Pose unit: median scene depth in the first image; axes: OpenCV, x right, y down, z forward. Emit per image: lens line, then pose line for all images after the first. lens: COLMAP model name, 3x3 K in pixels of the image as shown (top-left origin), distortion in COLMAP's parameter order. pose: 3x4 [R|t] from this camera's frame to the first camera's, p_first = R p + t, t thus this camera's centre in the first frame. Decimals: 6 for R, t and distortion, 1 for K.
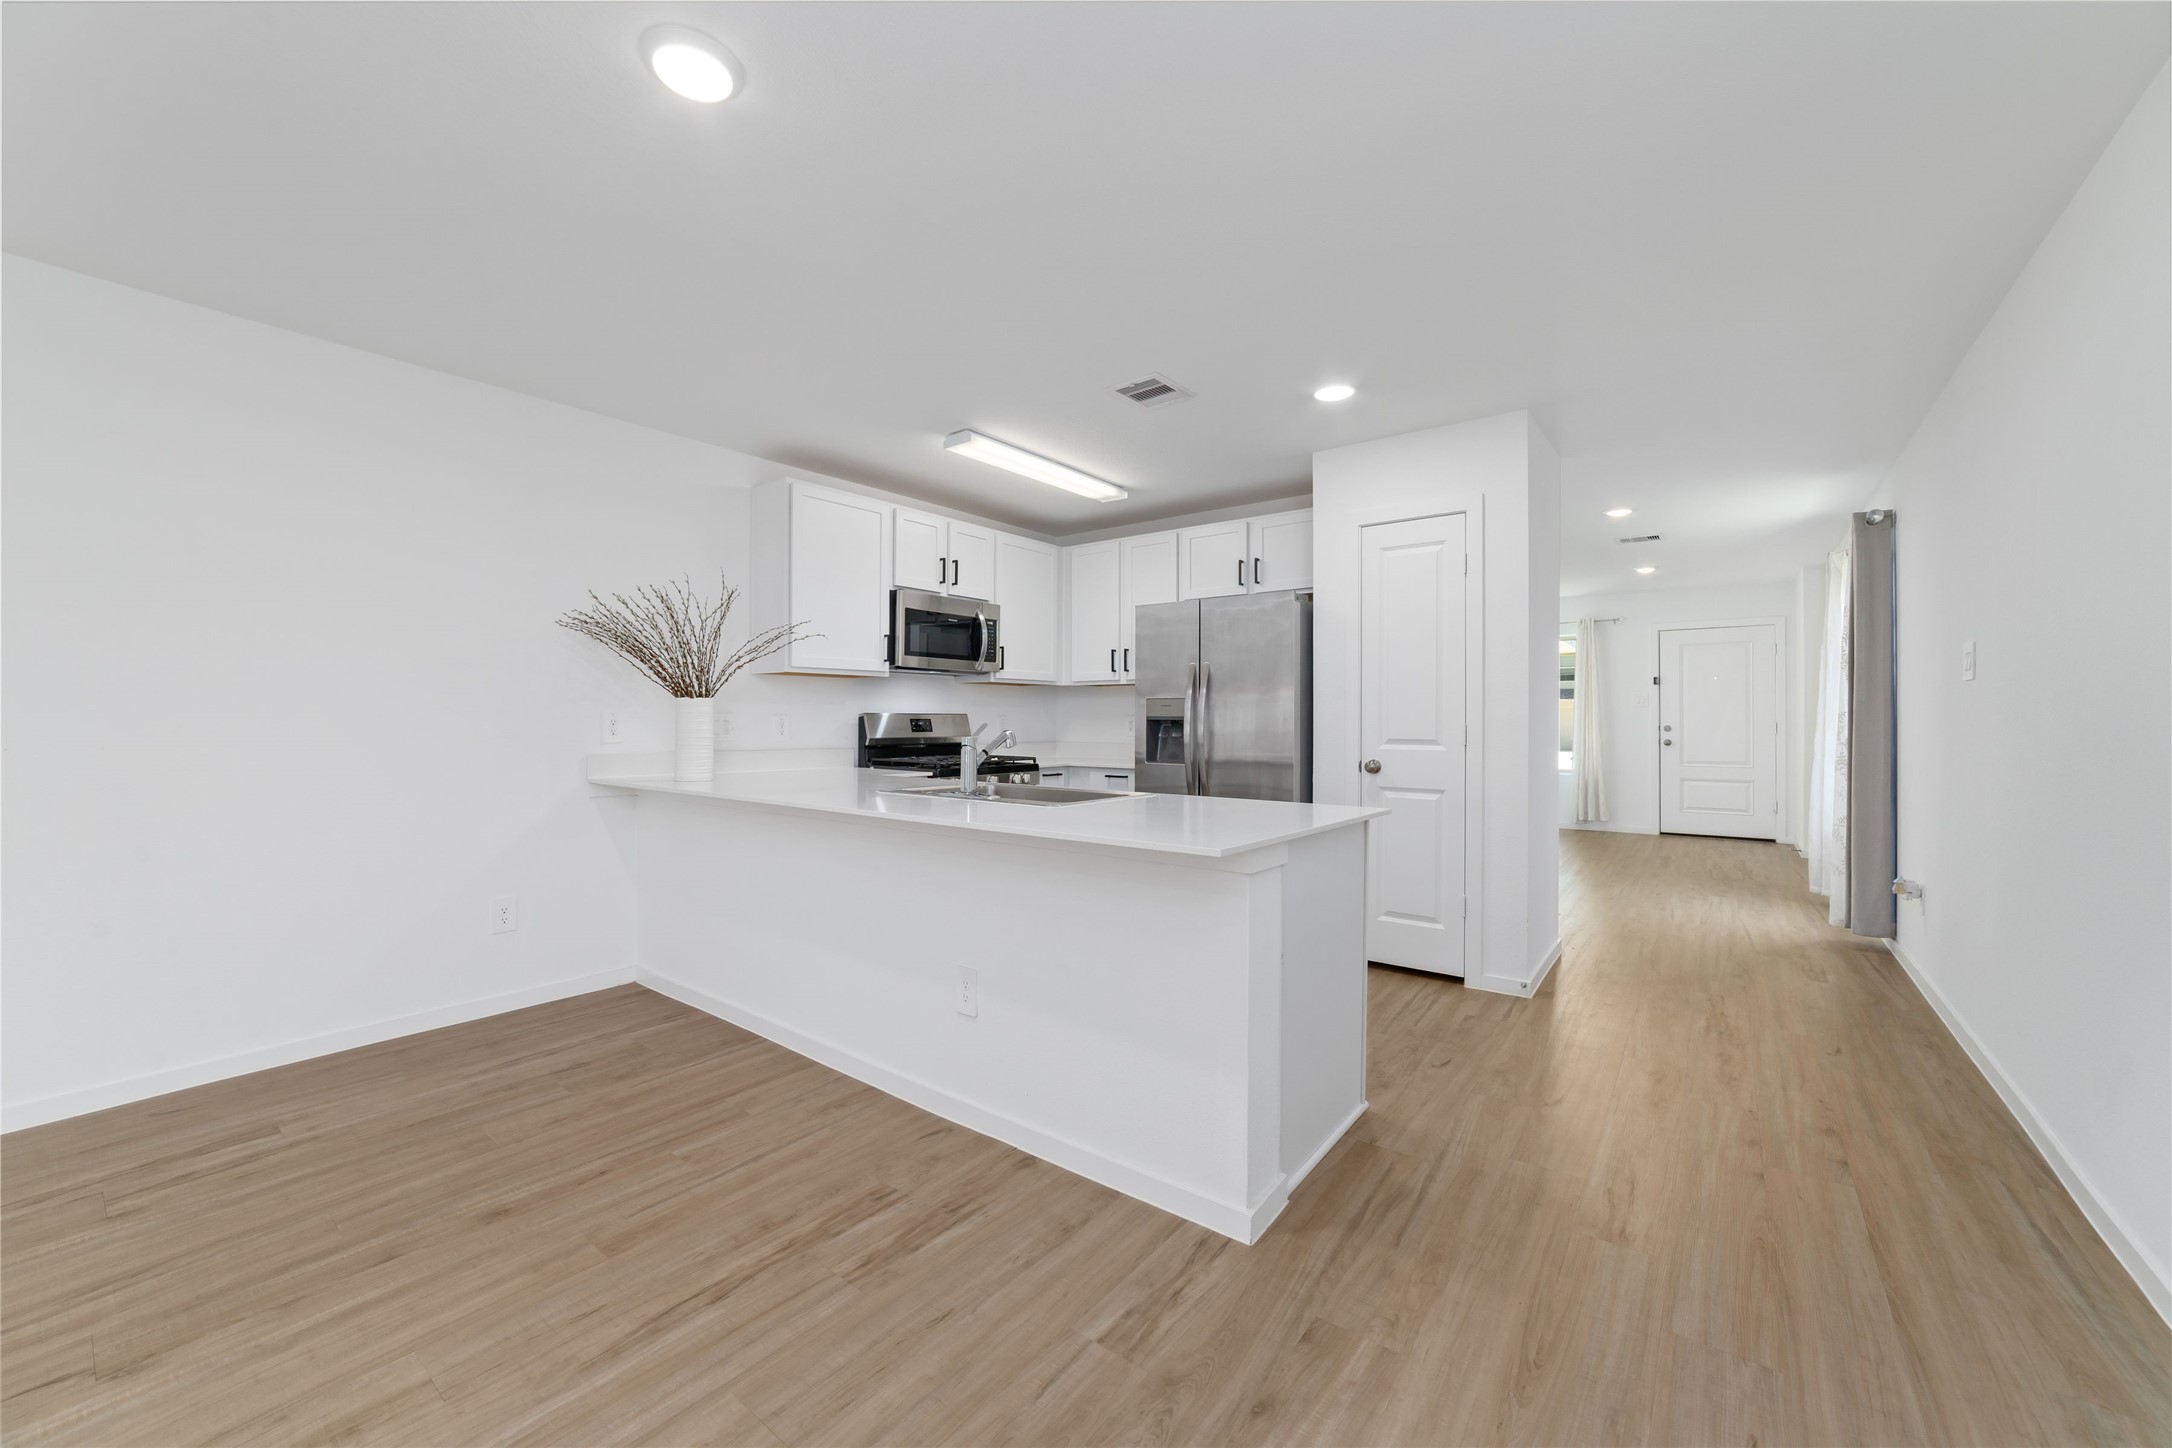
lens RADIAL K [[827.2, 0, 1086.0], [0, 827.2, 724.0], [0, 0, 1]] dist [-0.019657, -0.000023]
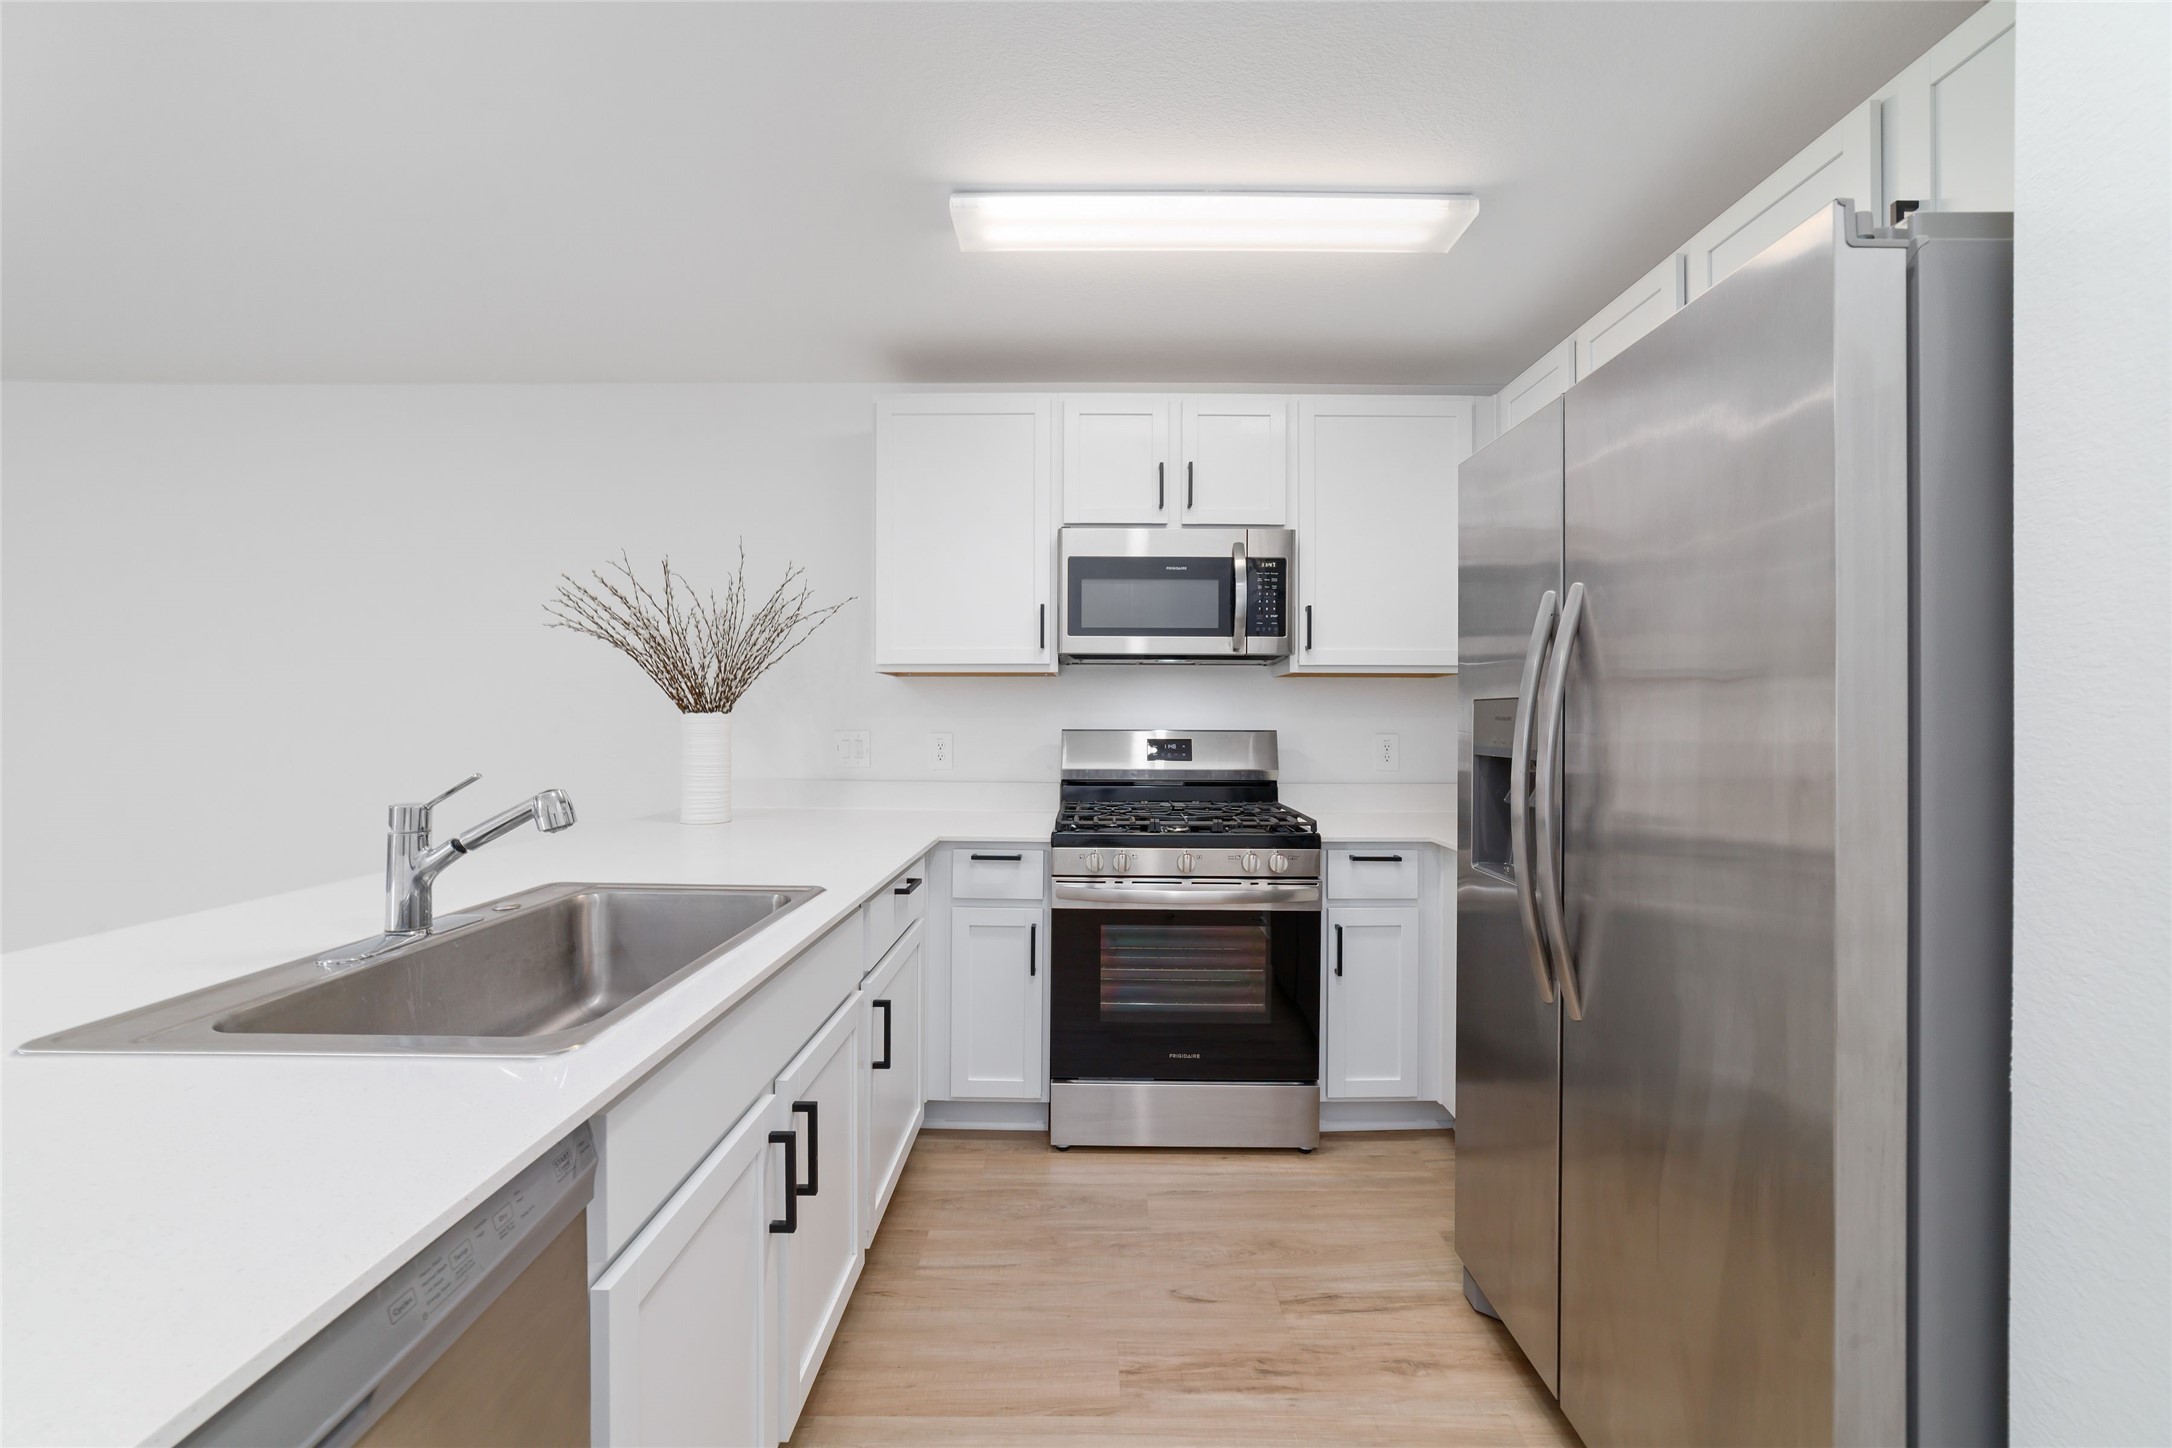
lens RADIAL K [[827.2, 0, 1086.0], [0, 827.2, 724.0], [0, 0, 1]] dist [-0.019657, -0.000023]
pose [[0.609935, 0.013236, -0.792341, 0.248772], [-0.003155, 0.999893, 0.014275, -0.025651], [0.792445, -0.006207, 0.609912, 0.587437]]
